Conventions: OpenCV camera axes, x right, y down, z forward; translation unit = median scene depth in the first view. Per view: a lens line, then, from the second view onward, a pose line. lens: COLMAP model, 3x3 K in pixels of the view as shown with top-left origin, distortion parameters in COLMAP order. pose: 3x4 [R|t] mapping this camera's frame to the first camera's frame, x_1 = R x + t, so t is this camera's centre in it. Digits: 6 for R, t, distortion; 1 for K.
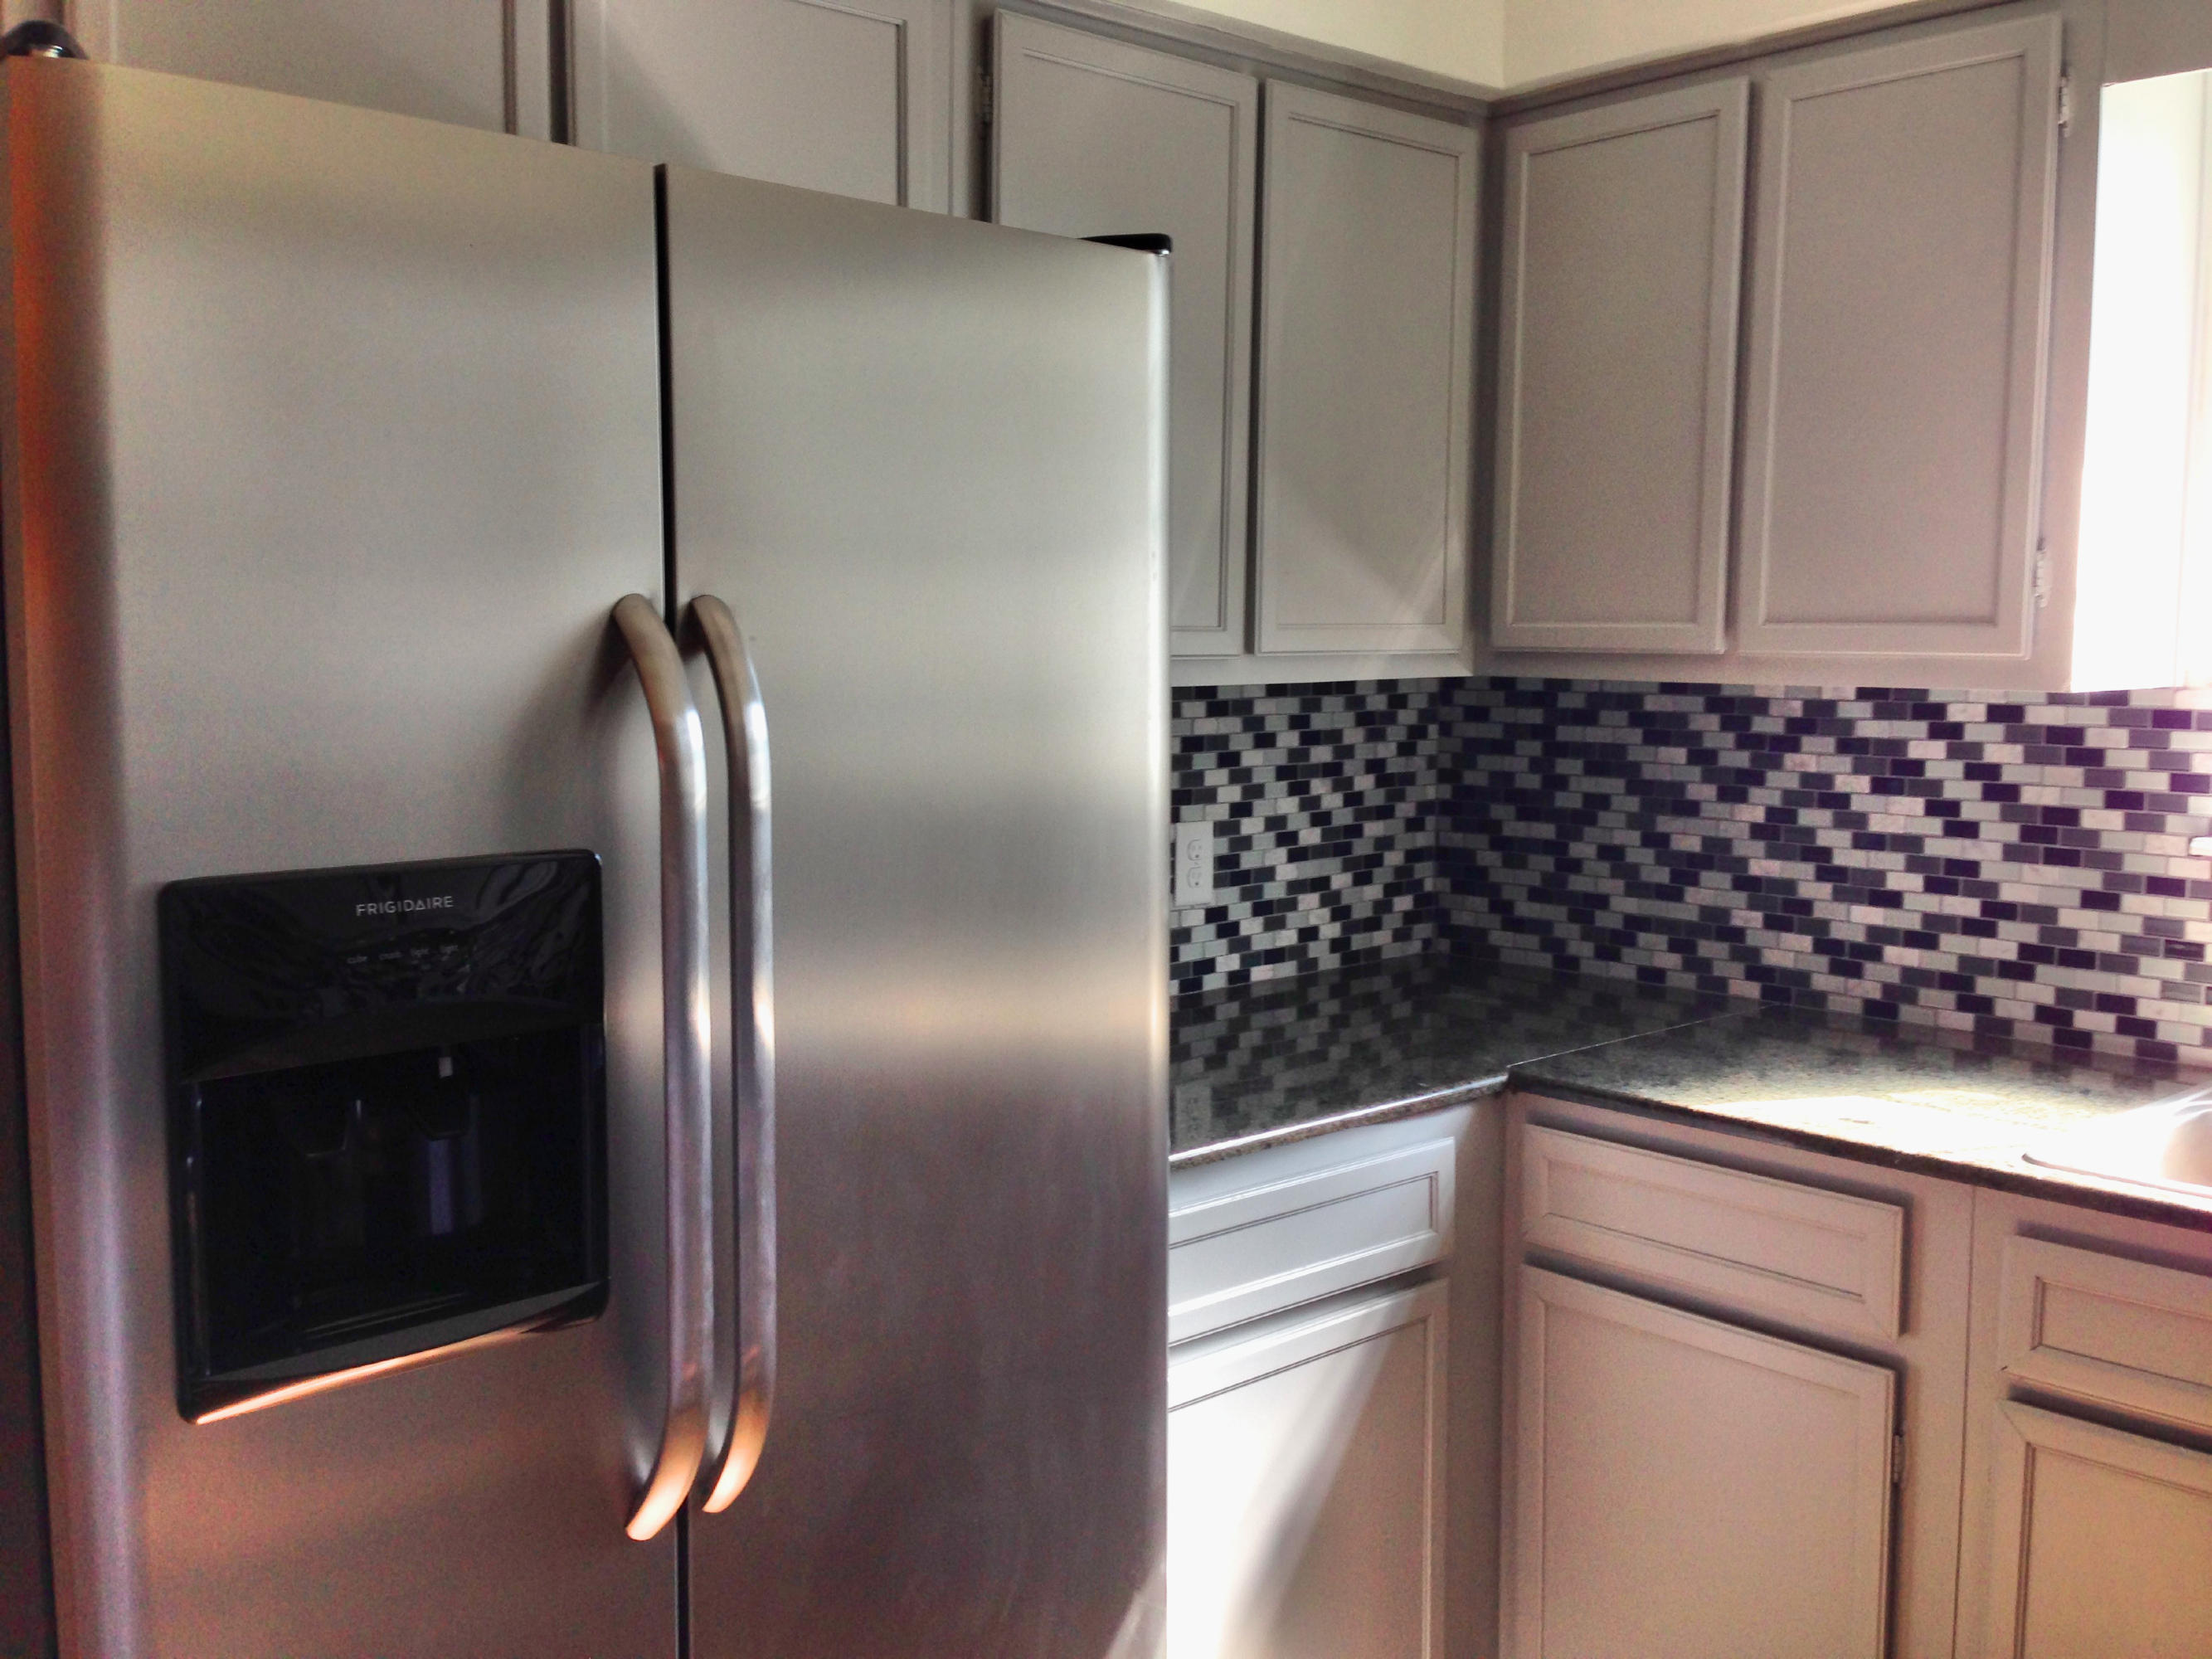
lens RADIAL K [[2054.2, 0, 1116.1], [0, 2054.2, 812.3], [0, 0, 1]] dist [0.046723, 0.000000]
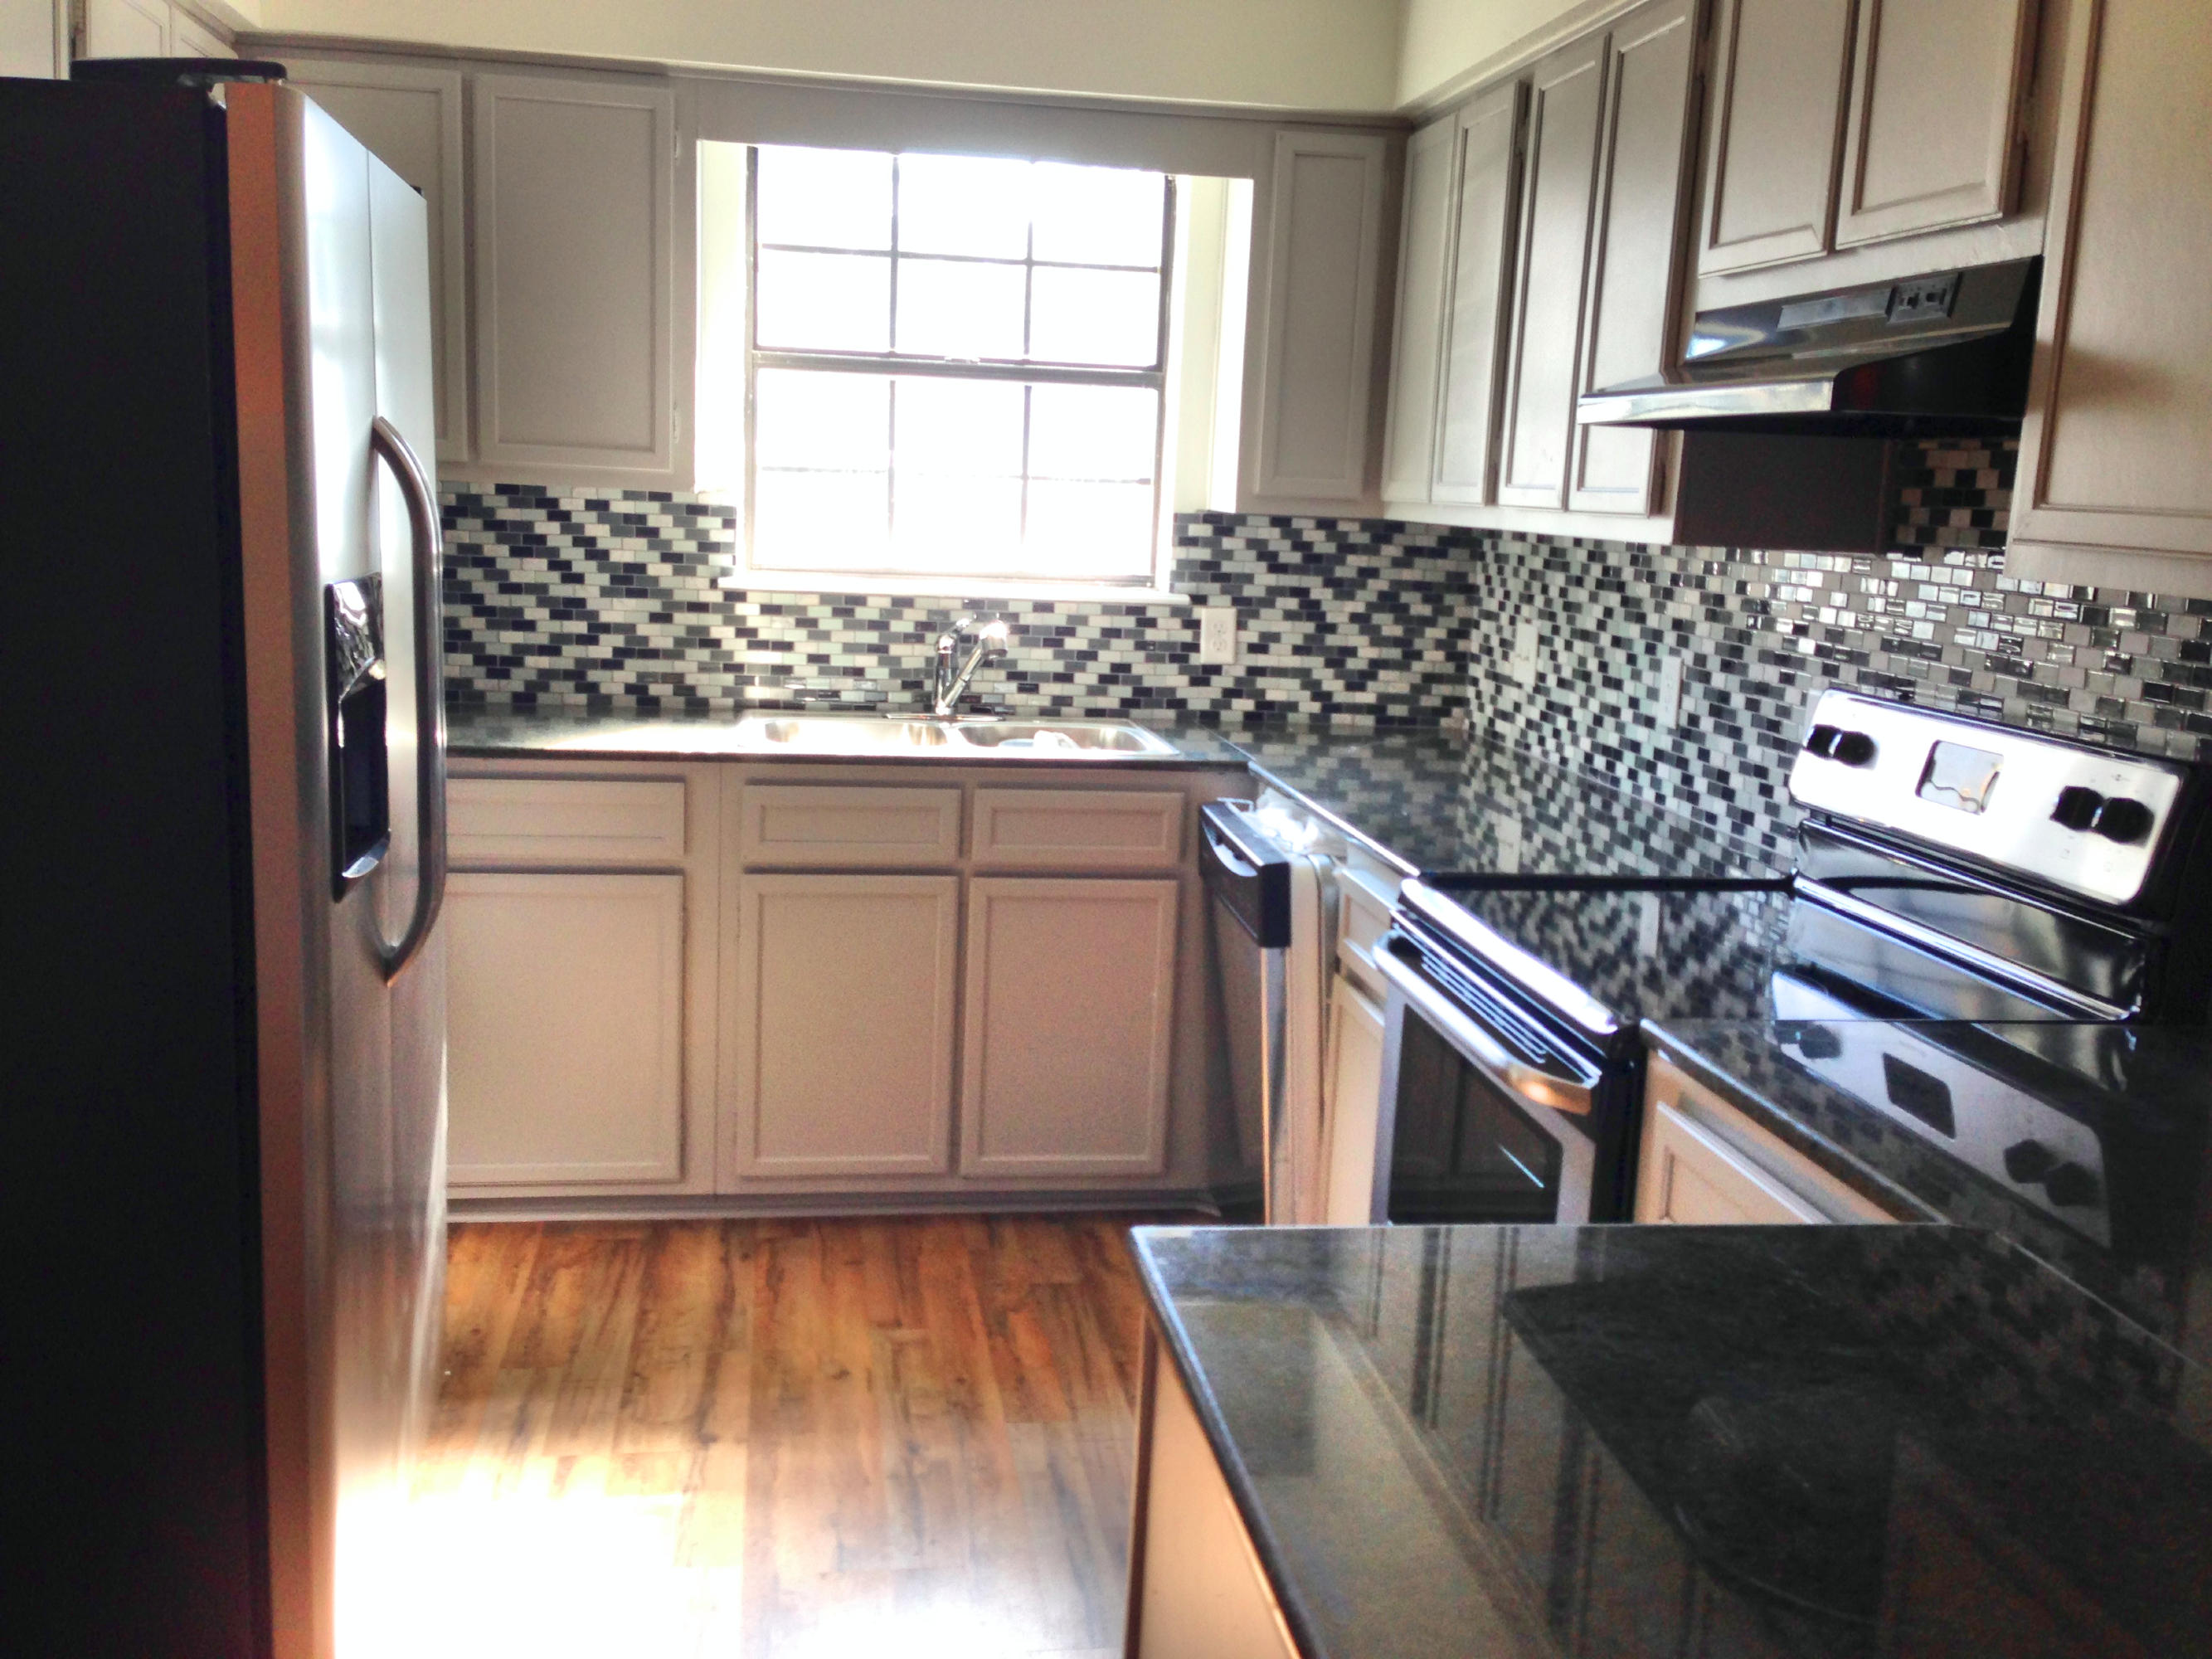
lens RADIAL K [[2054.2, 0, 1102.4], [0, 2054.2, 849.5], [0, 0, 1]] dist [0.046723, 0.000000]
pose [[0.551900, -0.127744, 0.824068, -0.709667], [0.031911, 0.990709, 0.132205, 0.018251], [-0.833299, -0.046667, 0.550849, -0.226410]]
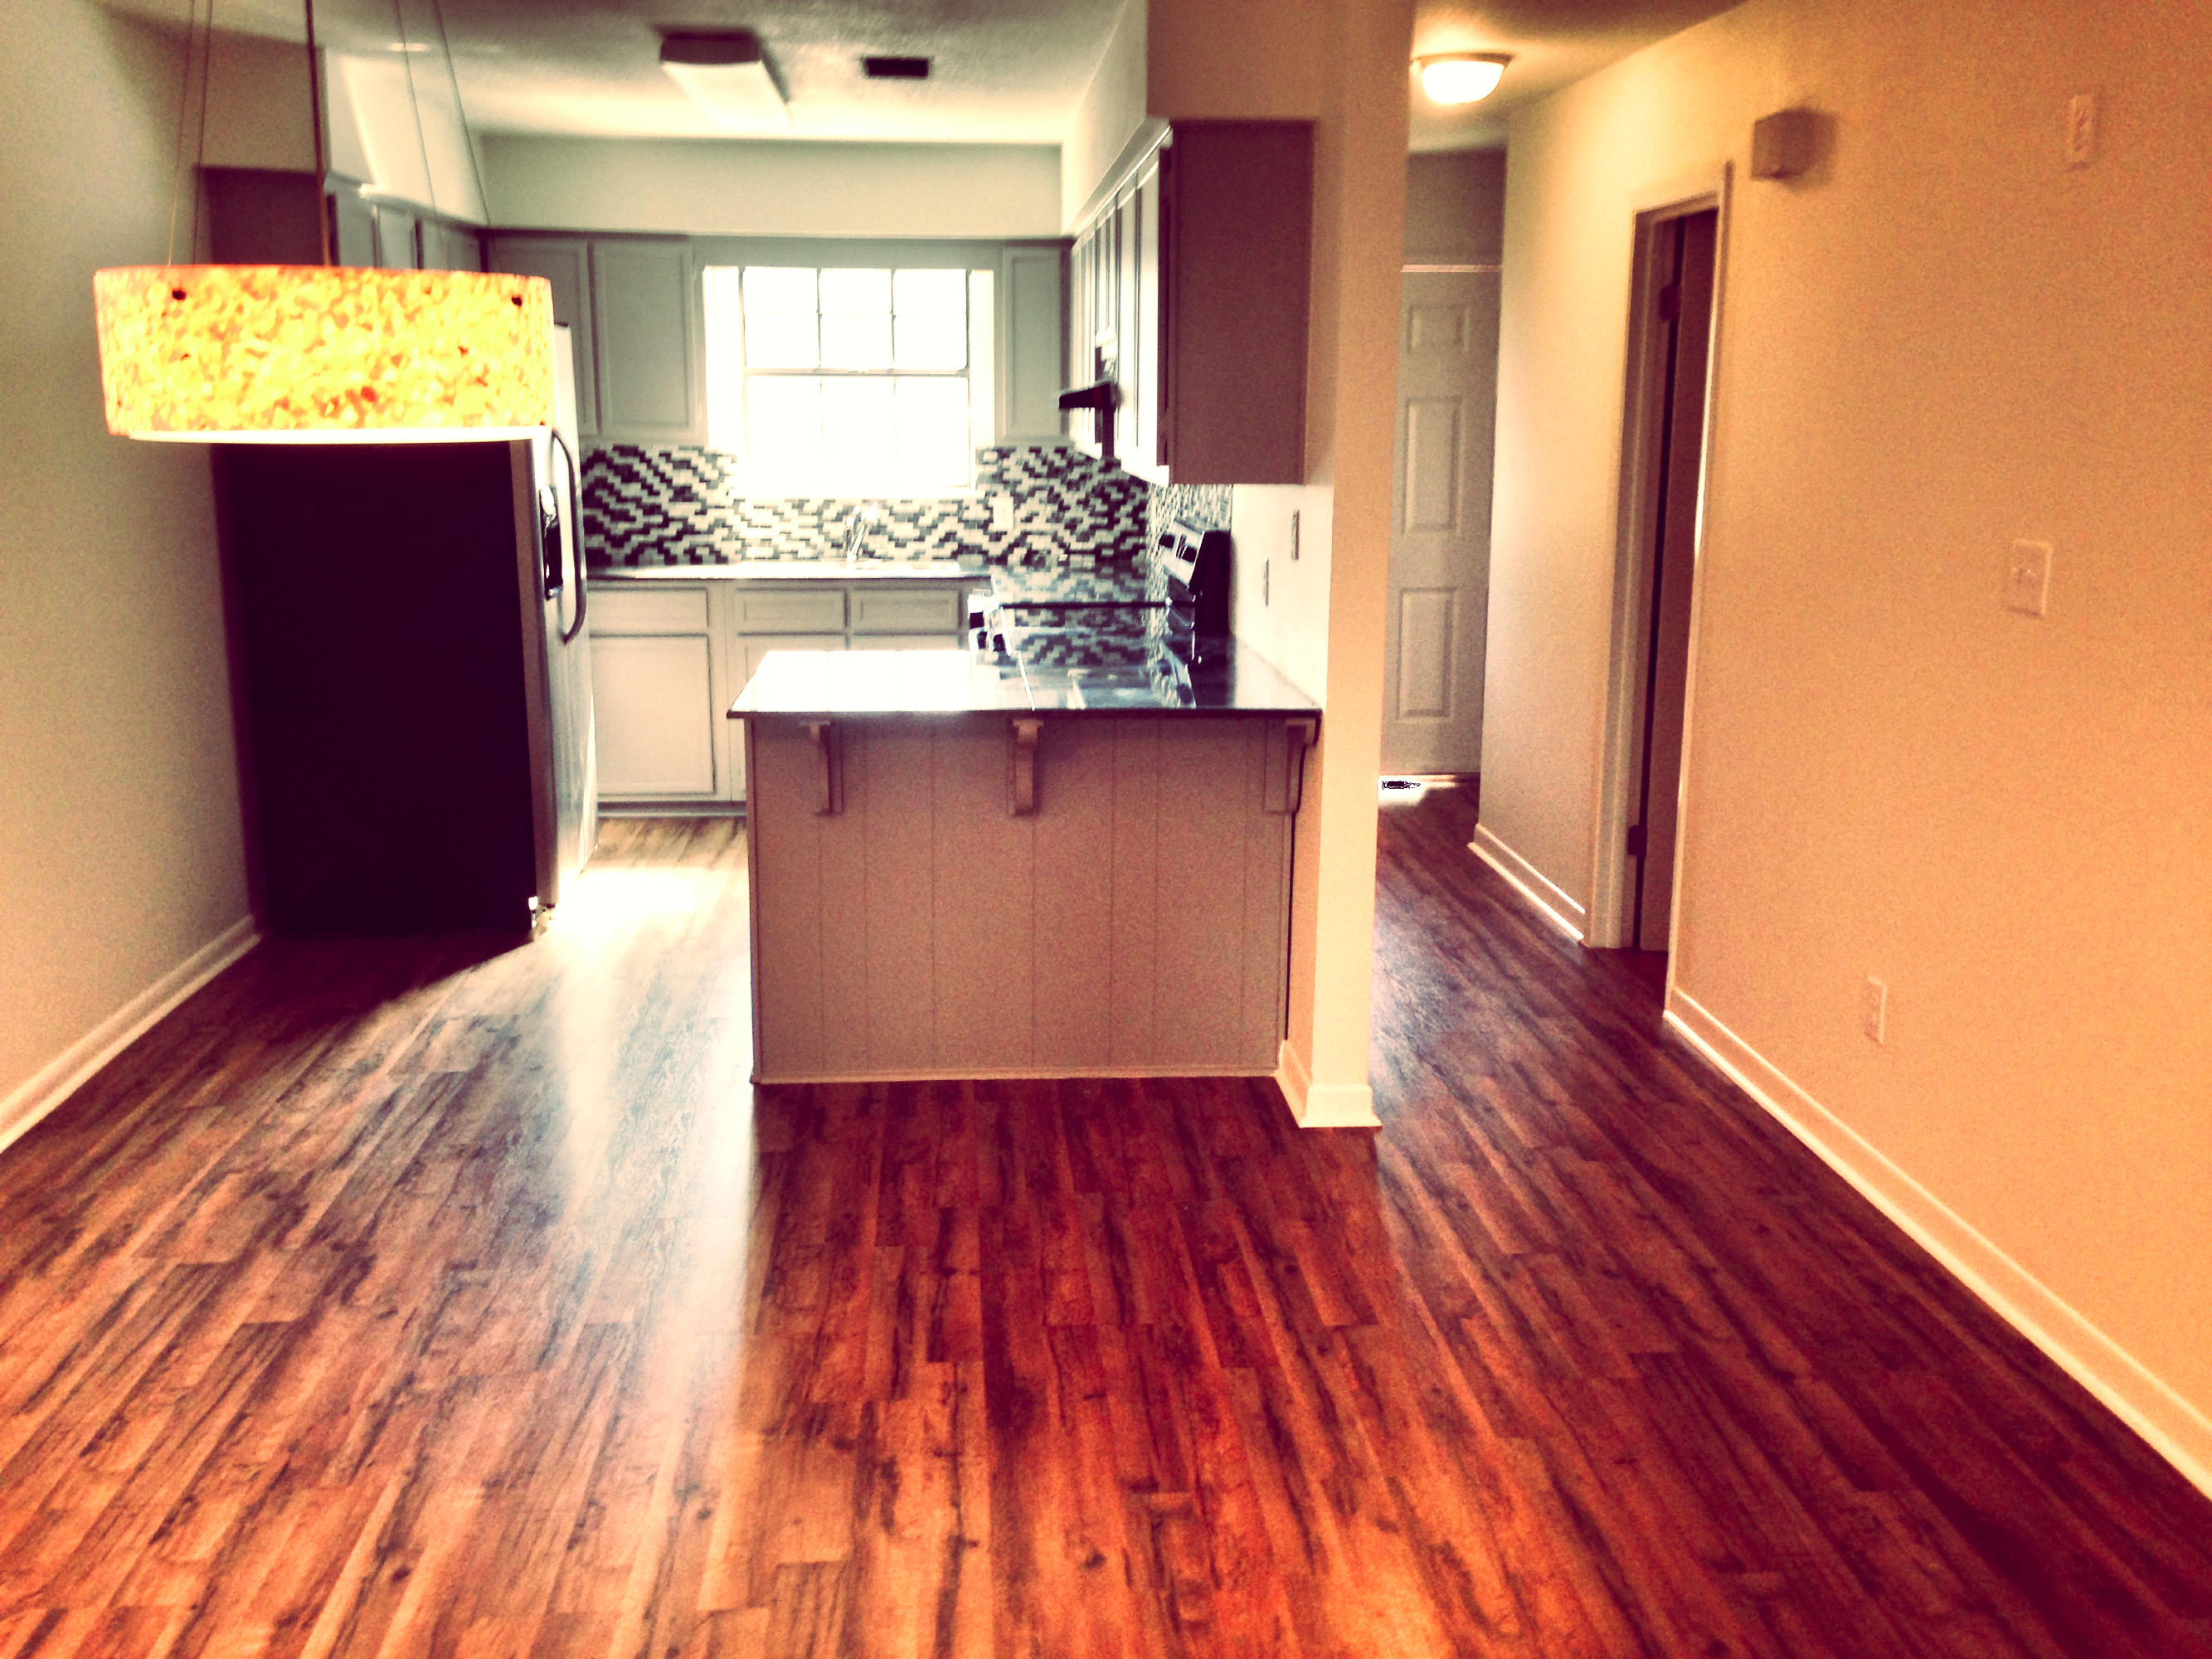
lens RADIAL K [[2131.0, 0, 1111.4], [0, 2131.0, 825.3], [0, 0, 1]] dist [0.105602, 0.000000]
pose [[0.615421, -0.157718, 0.772258, -1.708464], [0.067478, 0.986721, 0.147744, 0.068973], [-0.785305, -0.038814, 0.617891, -1.510325]]
